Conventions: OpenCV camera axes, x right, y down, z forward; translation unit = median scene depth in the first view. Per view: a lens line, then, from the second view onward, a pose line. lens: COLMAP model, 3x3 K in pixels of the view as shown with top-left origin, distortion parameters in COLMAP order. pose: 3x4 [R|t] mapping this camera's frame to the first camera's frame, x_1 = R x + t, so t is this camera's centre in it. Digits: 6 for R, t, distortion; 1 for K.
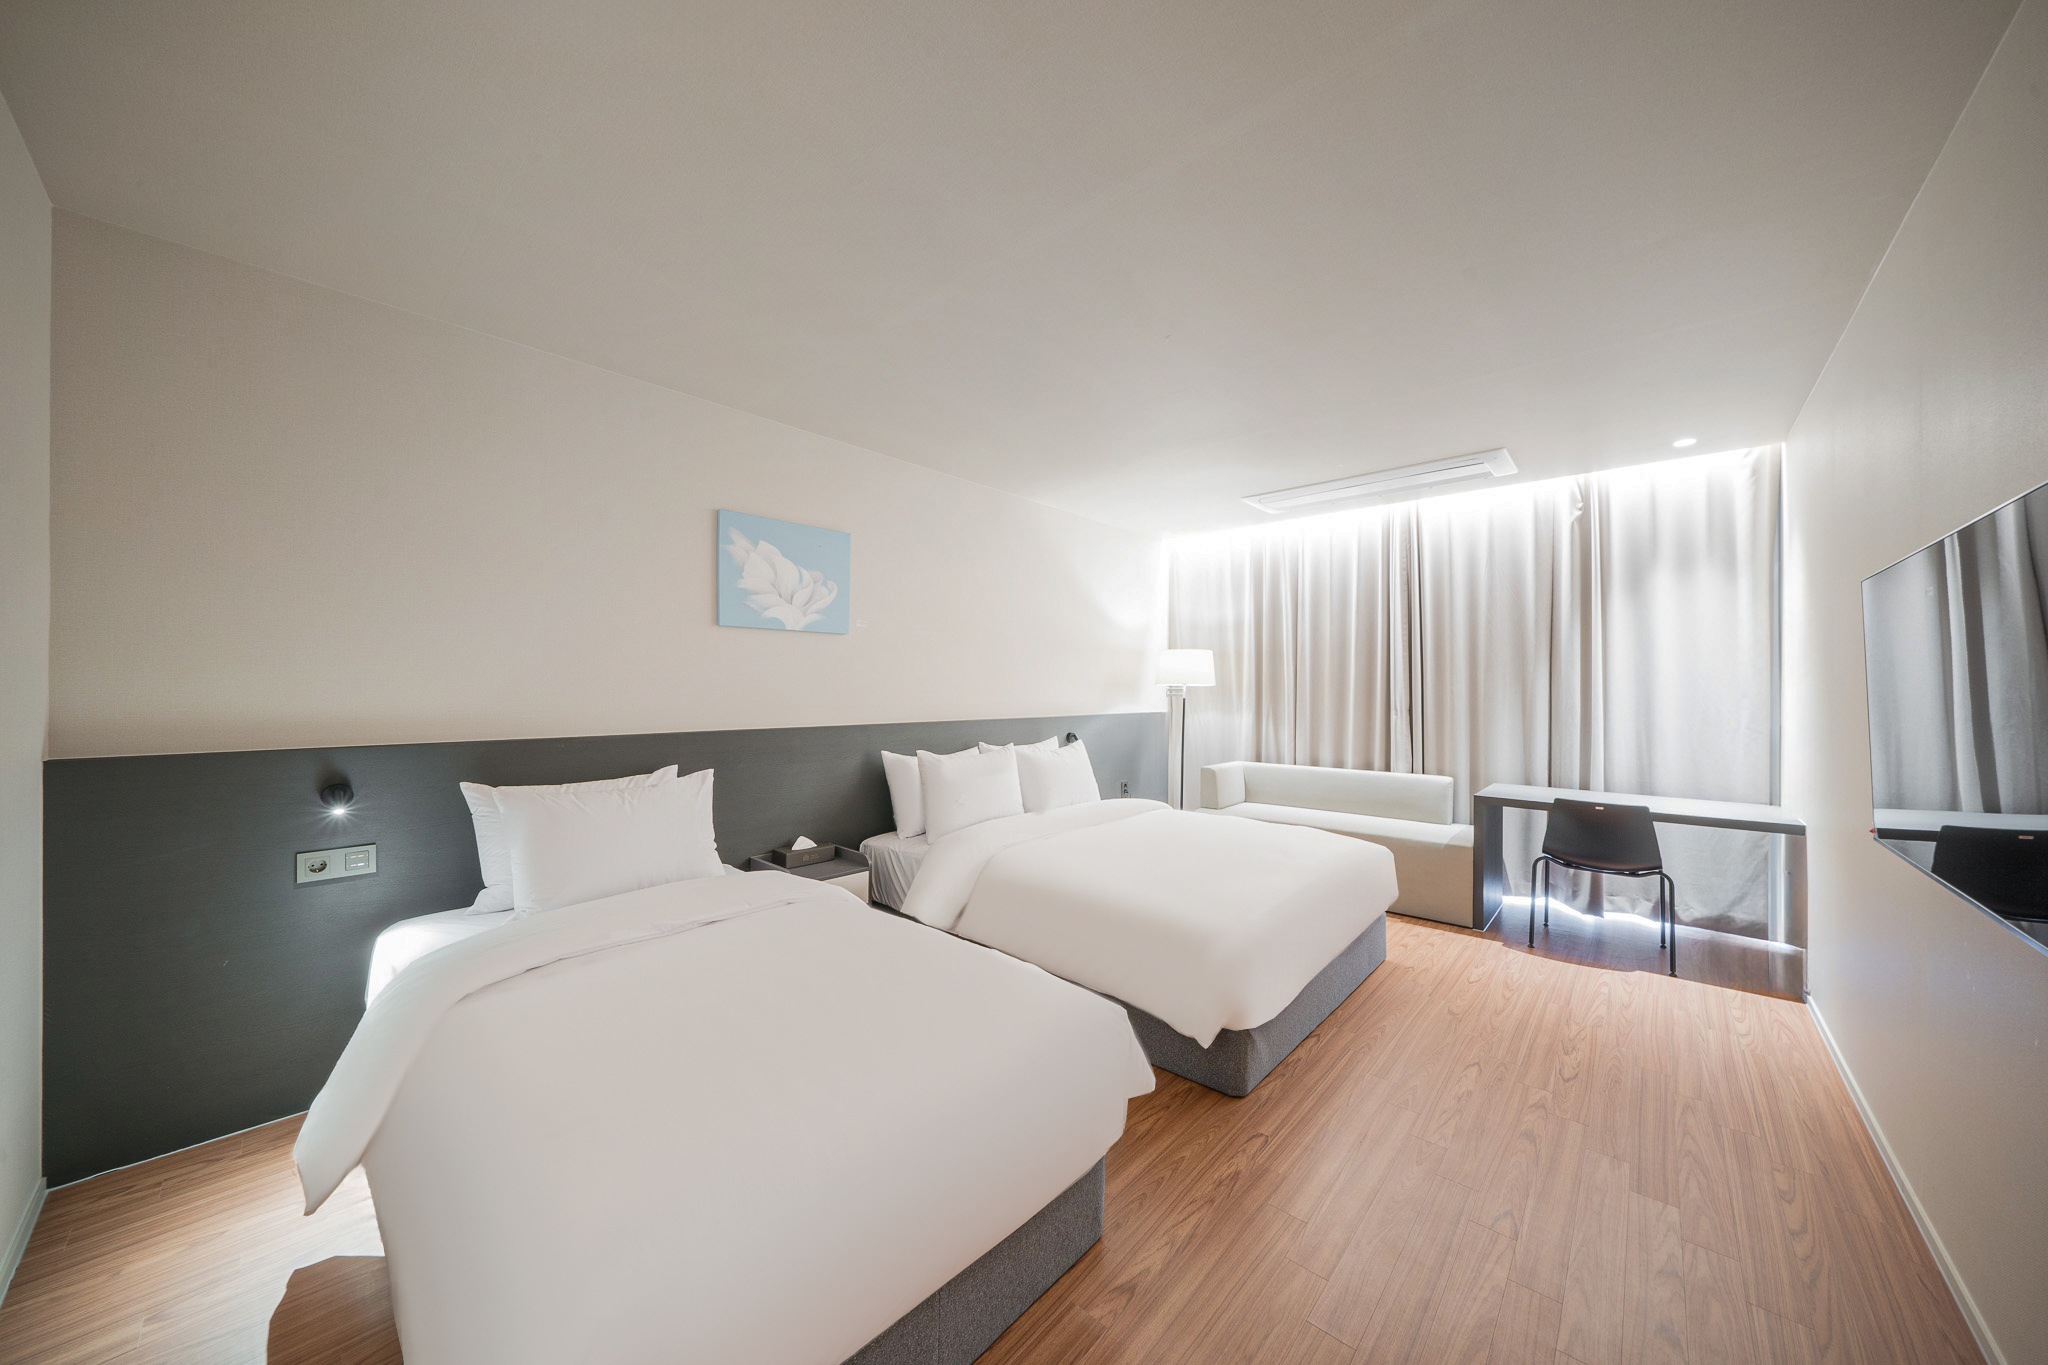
lens RADIAL K [[686.7, 0, 1026.3], [0, 686.7, 690.7], [0, 0, 1]] dist [0.000258, 0.000155]
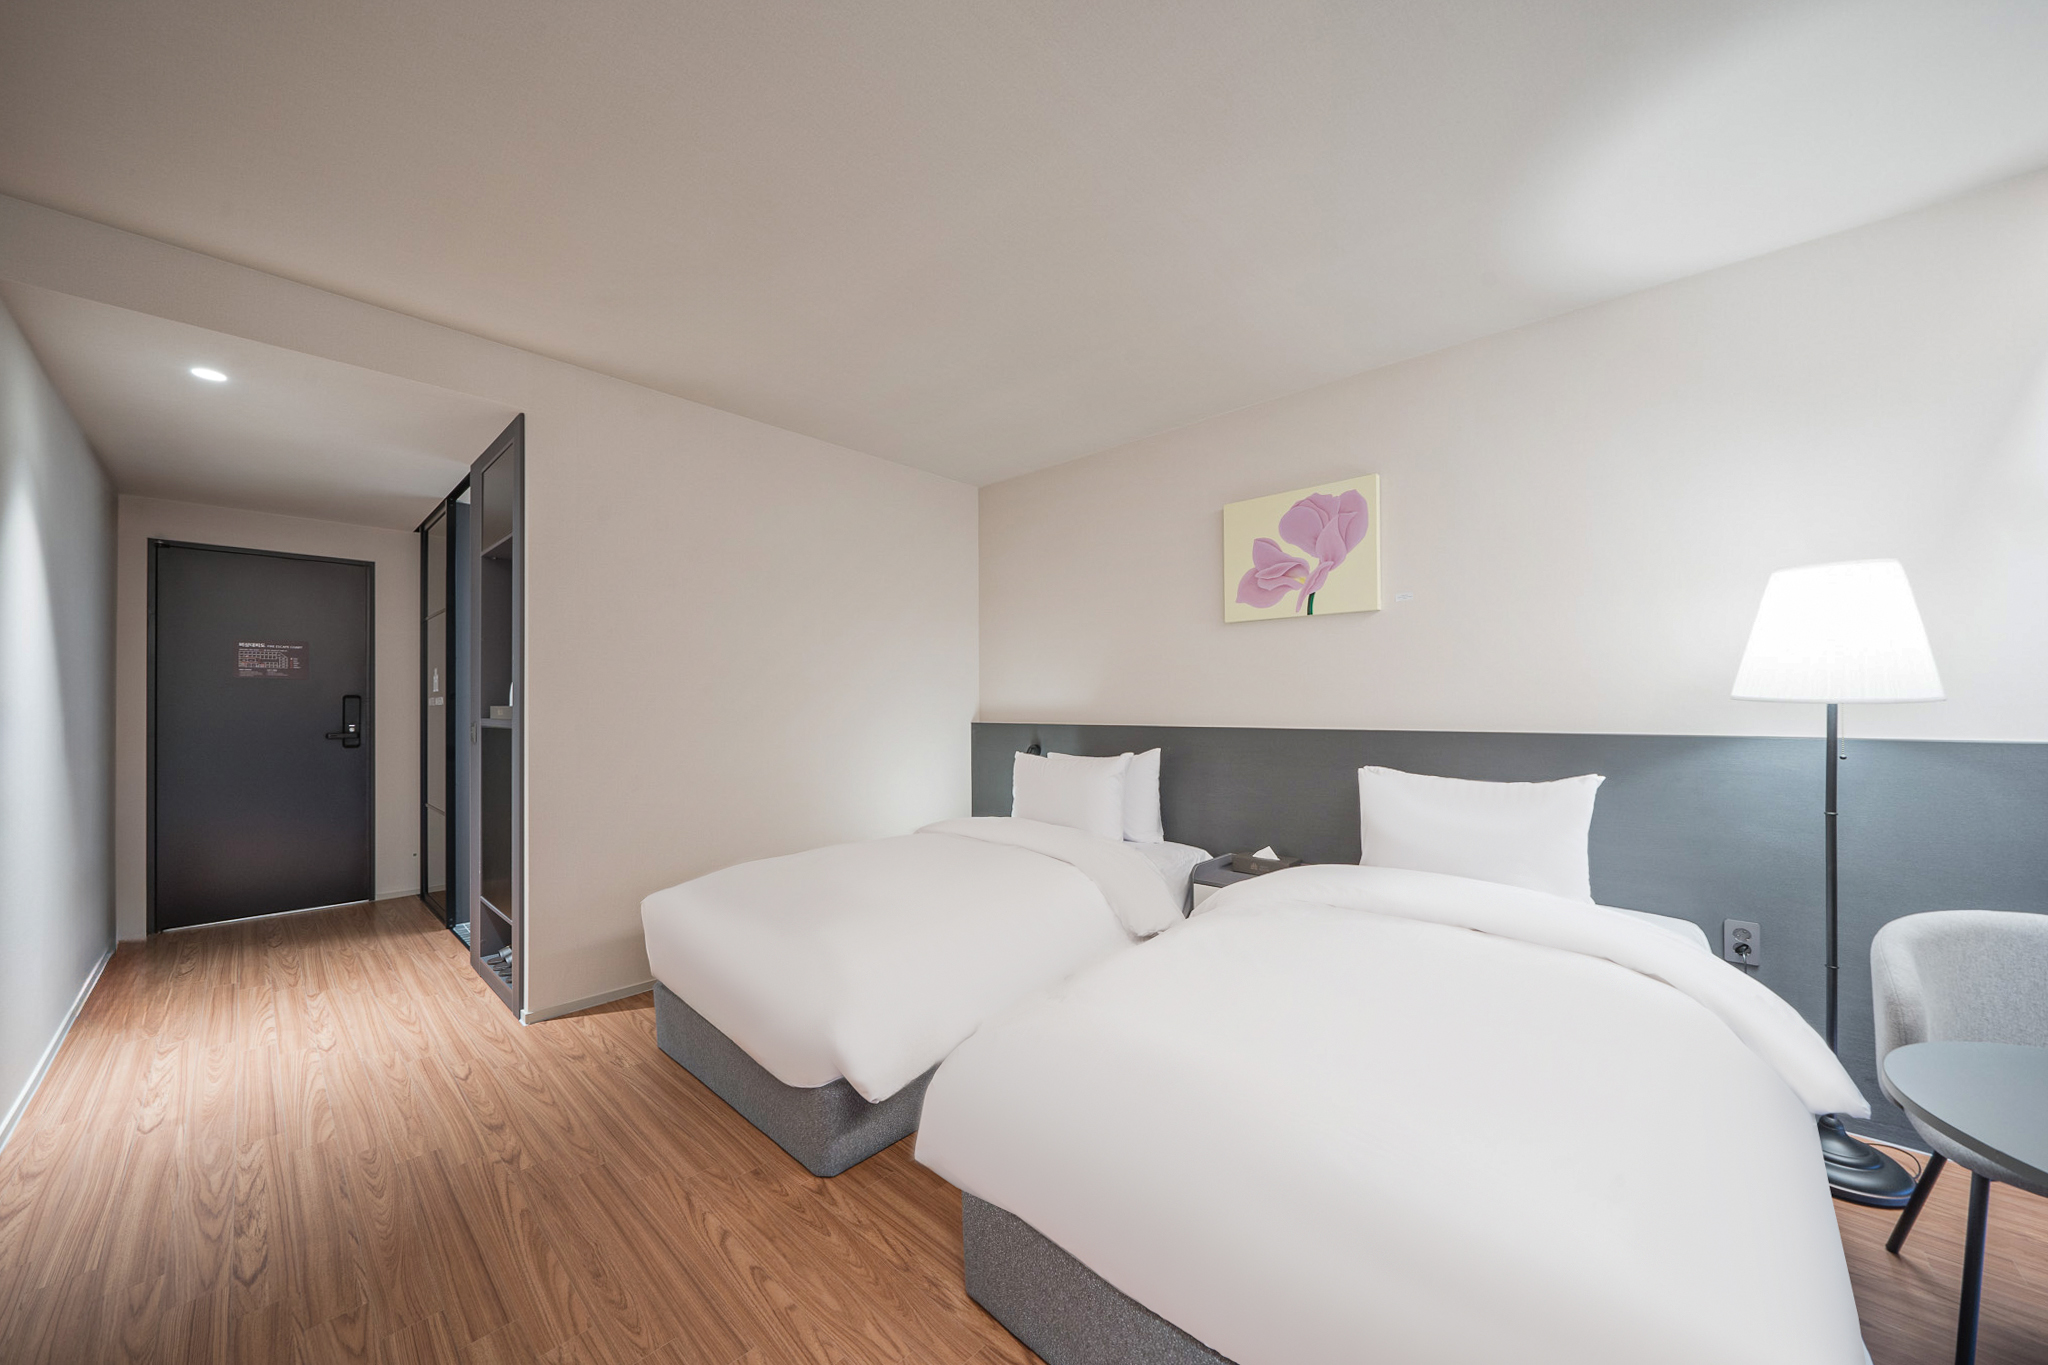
lens RADIAL K [[691.7, 0, 1024.0], [0, 691.7, 700.2], [0, 0, 1]] dist [-0.000494, 0.000017]
pose [[0.022538, -0.007495, -0.999718, 0.622254], [0.002370, 0.999969, -0.007443, 0.019683], [0.999743, -0.002201, 0.022555, 0.658680]]
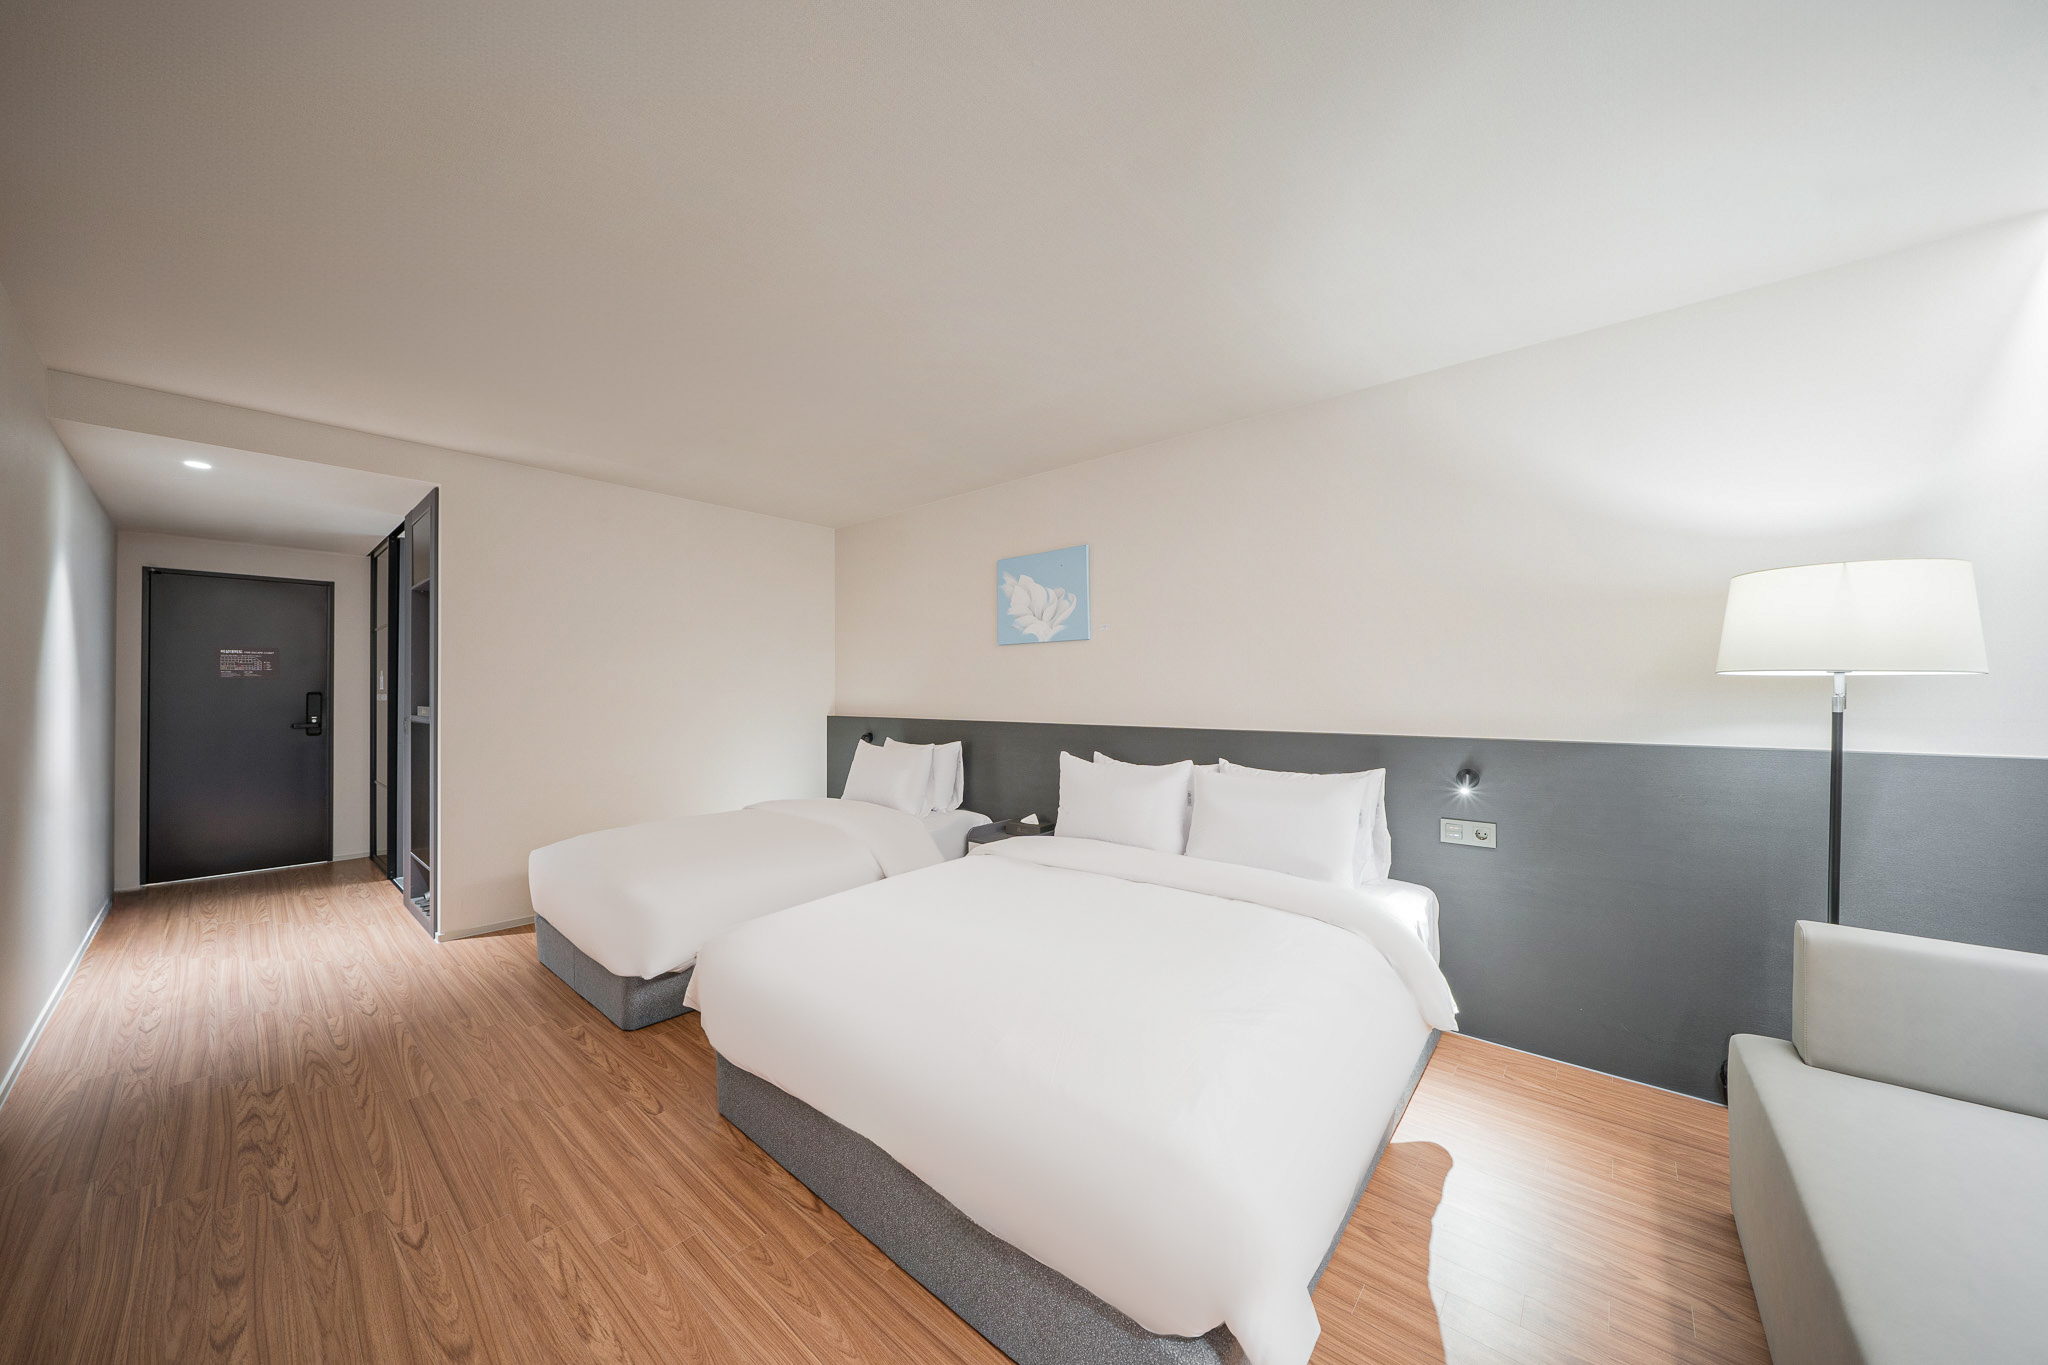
lens RADIAL K [[686.7, 0, 1026.3], [0, 686.7, 690.7], [0, 0, 1]] dist [0.000258, 0.000155]
pose [[0.037330, -0.001402, -0.999302, 0.884042], [0.002738, 0.999995, -0.001301, -0.000838], [0.999299, -0.002687, 0.037334, 0.947803]]
